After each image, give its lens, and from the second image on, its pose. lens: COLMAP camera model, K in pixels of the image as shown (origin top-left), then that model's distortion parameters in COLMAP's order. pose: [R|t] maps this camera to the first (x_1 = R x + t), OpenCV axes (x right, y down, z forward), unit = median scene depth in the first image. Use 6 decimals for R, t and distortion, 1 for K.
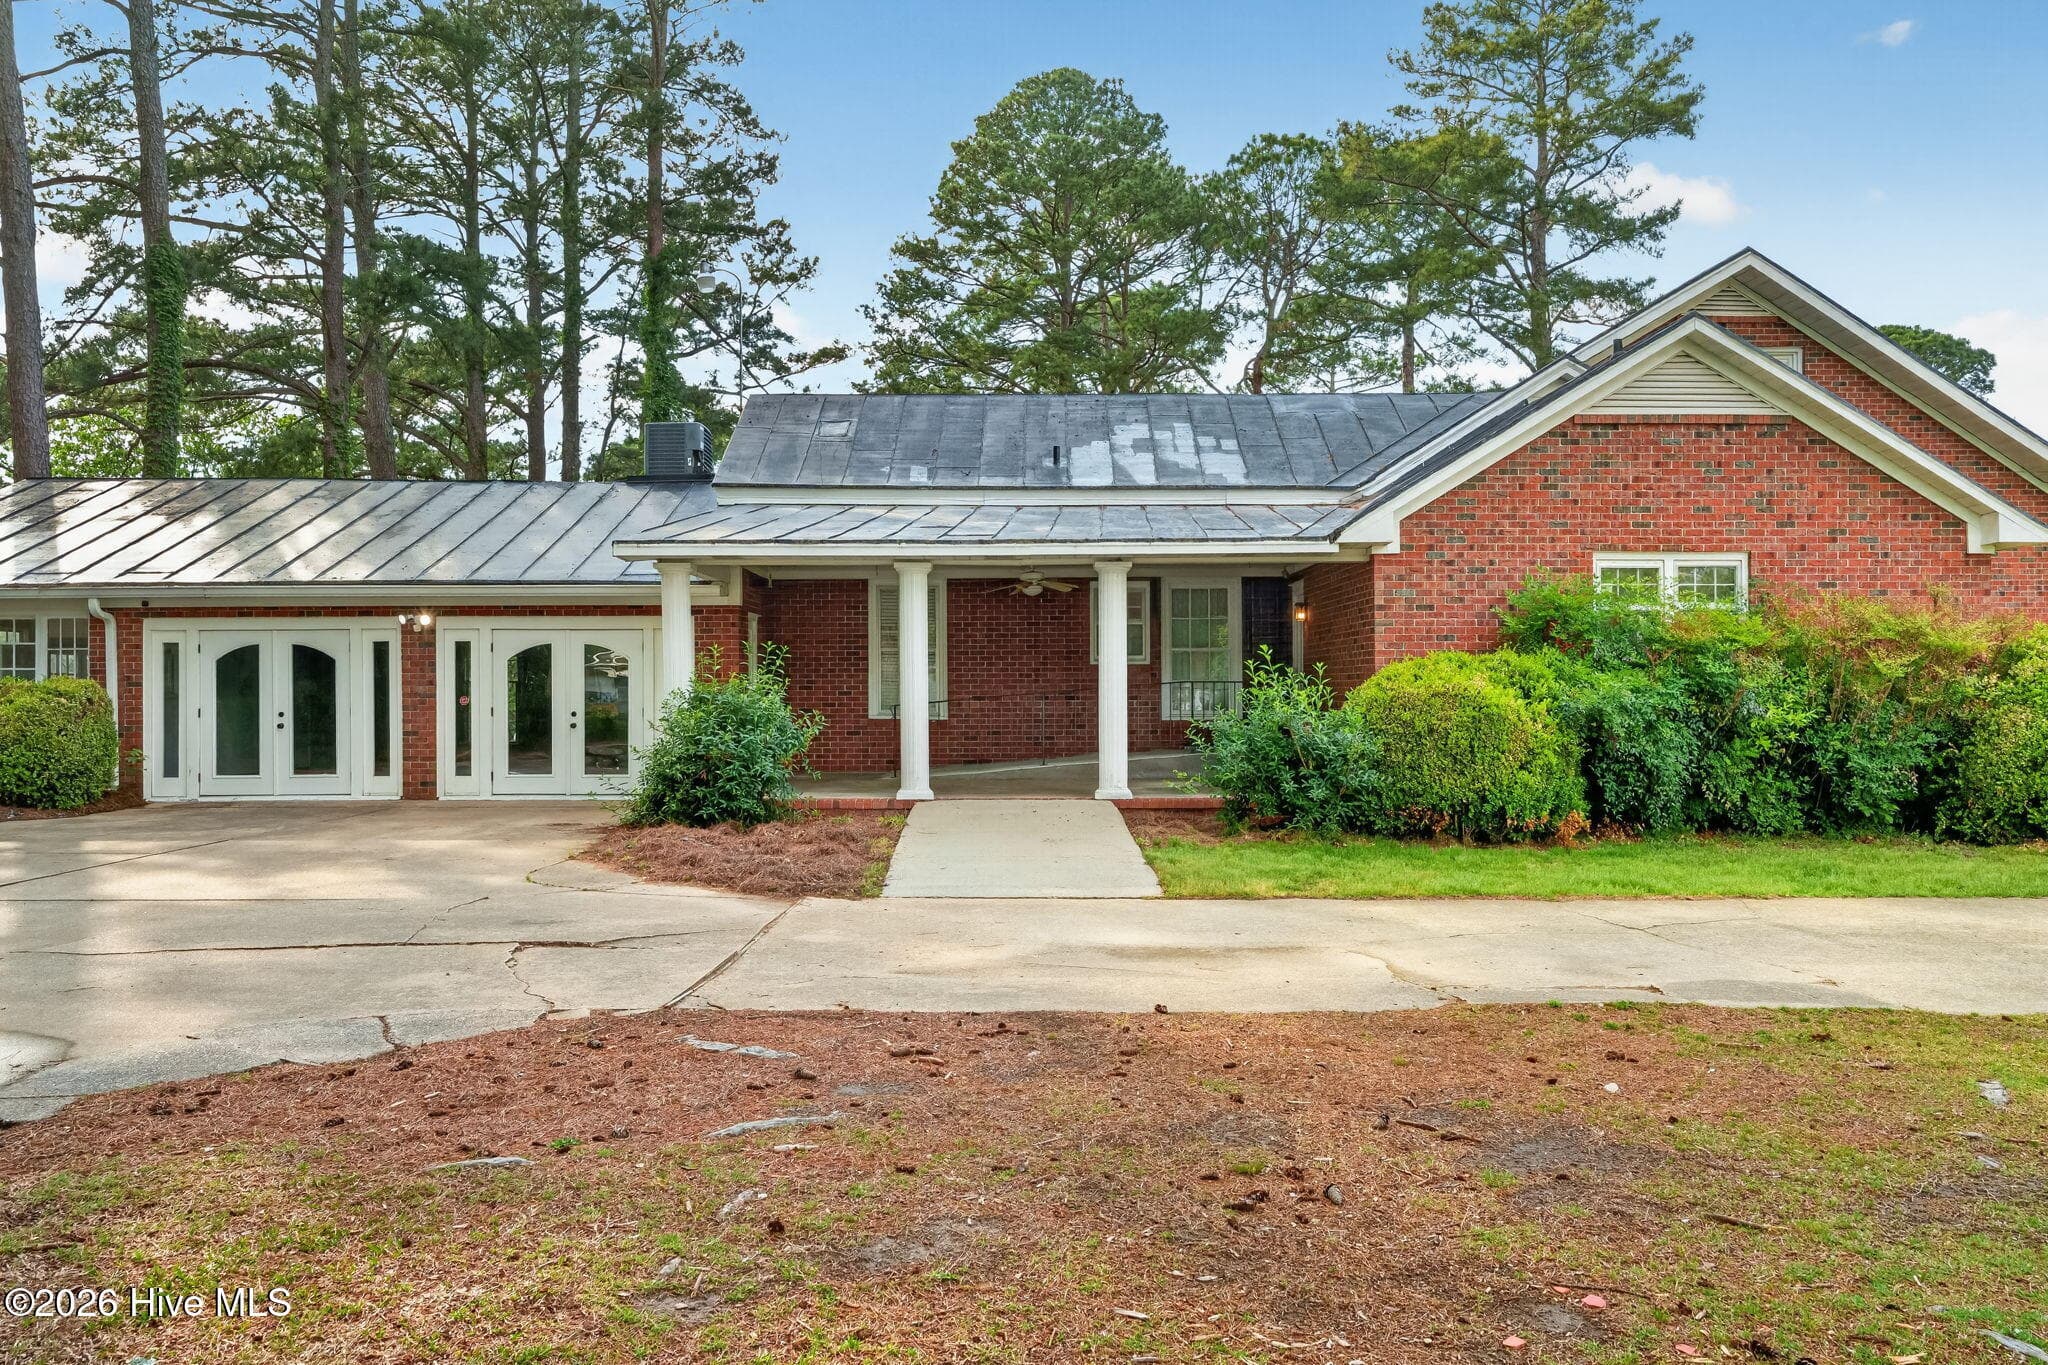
lens RADIAL K [[1450.9, 0, 1024.0], [0, 1450.9, 682.5], [0, 0, 1]] dist [-0.002100, 0.000416]
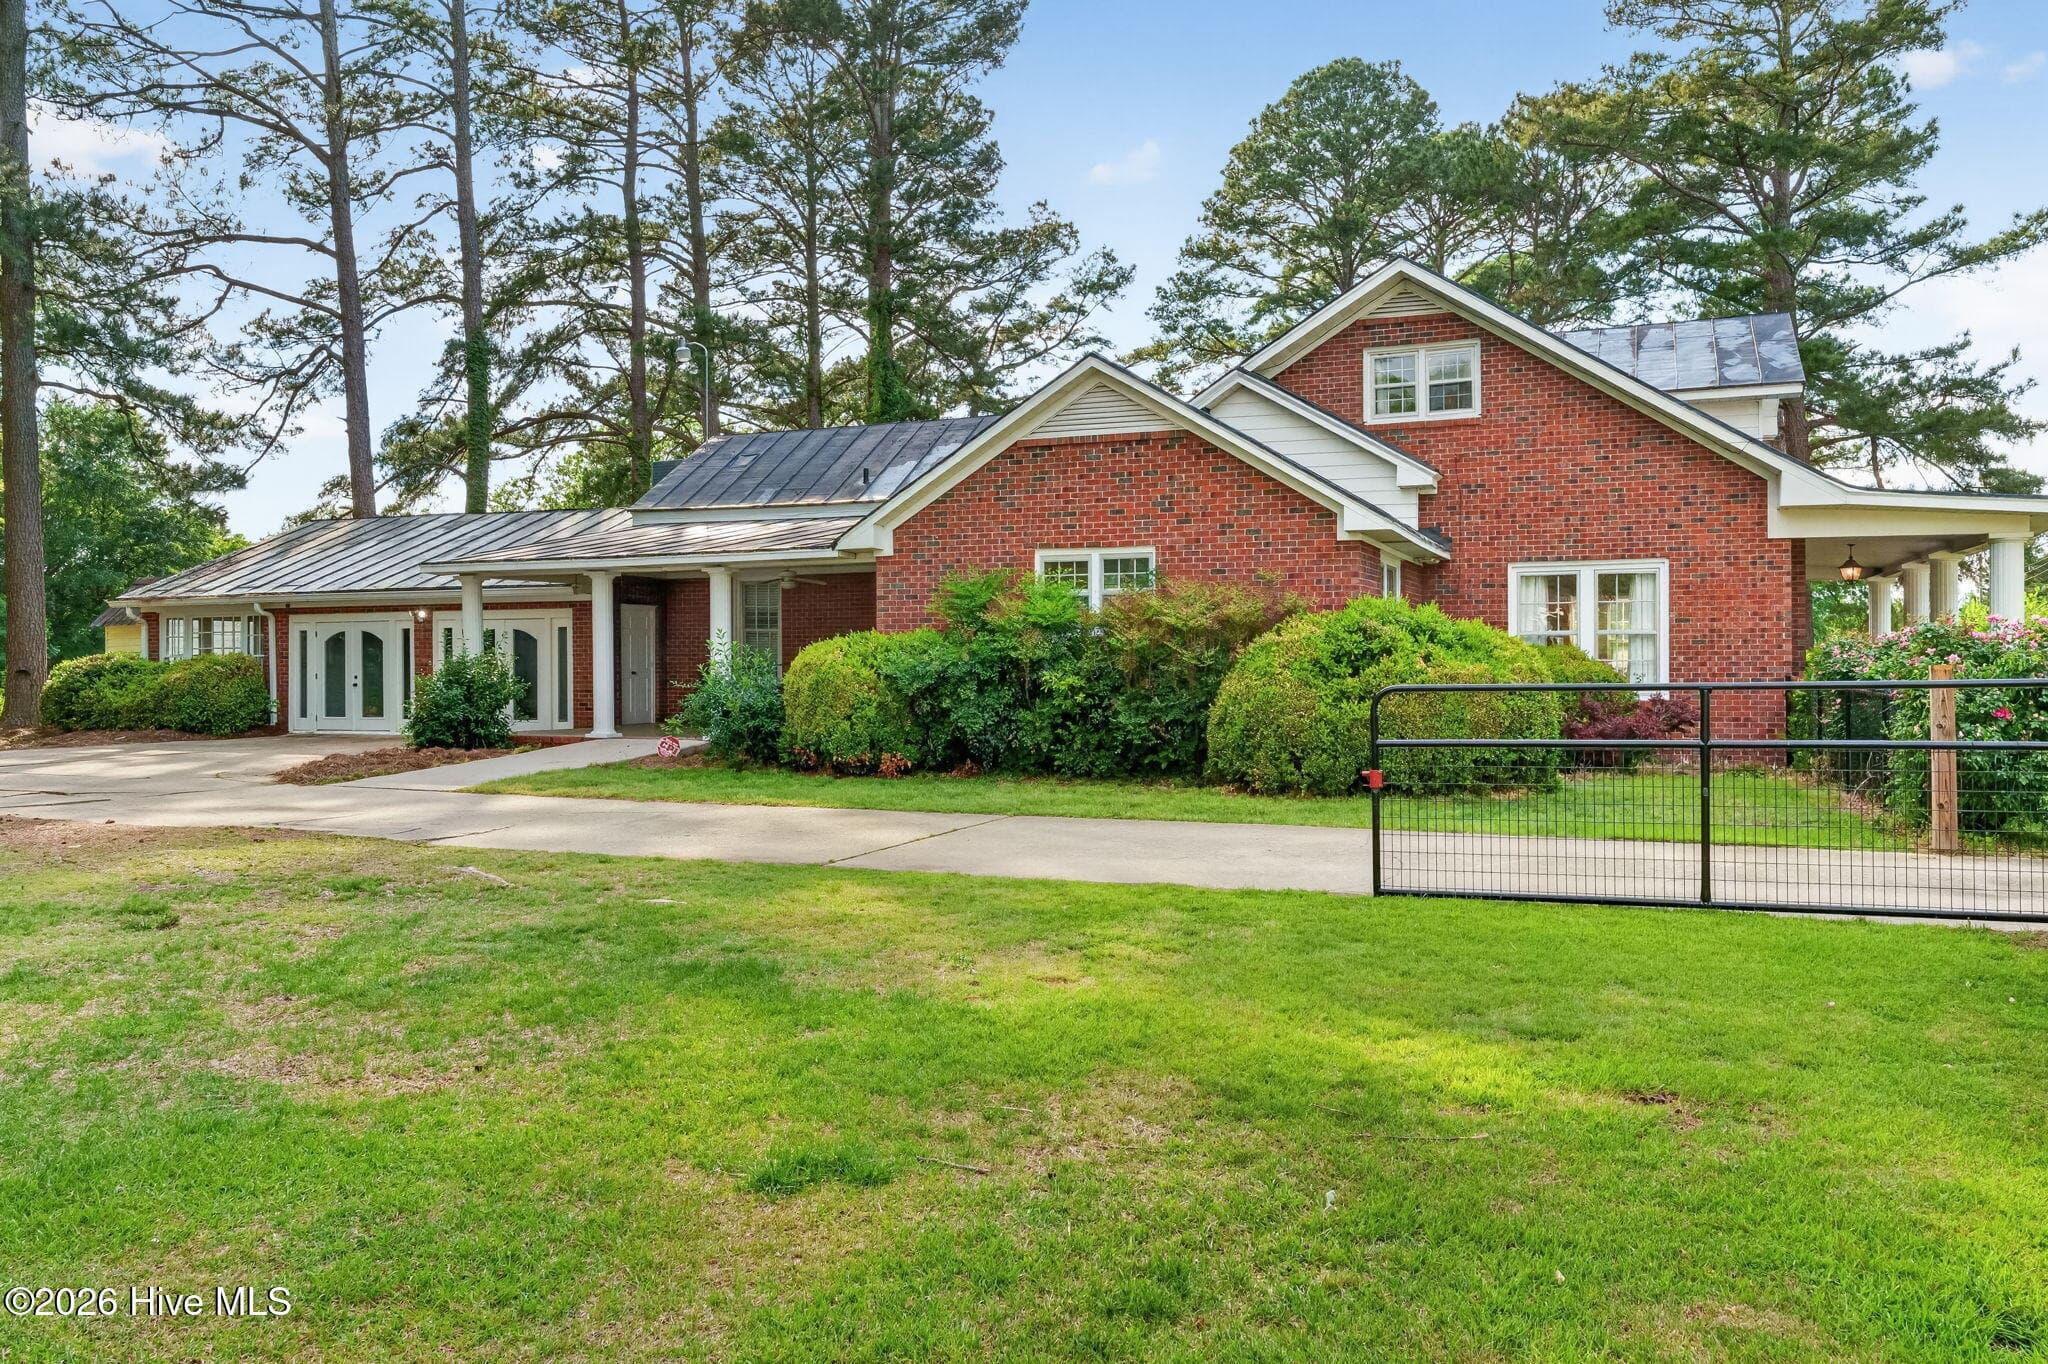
lens RADIAL K [[1416.0, 0, 1024.0], [0, 1416.0, 682.0], [0, 0, 1]] dist [0.004257, -0.000303]
pose [[0.924356, 0.004584, -0.381503, 0.706880], [0.003544, 0.999782, 0.020600, -0.001060], [0.381515, -0.020394, 0.924138, -0.109802]]
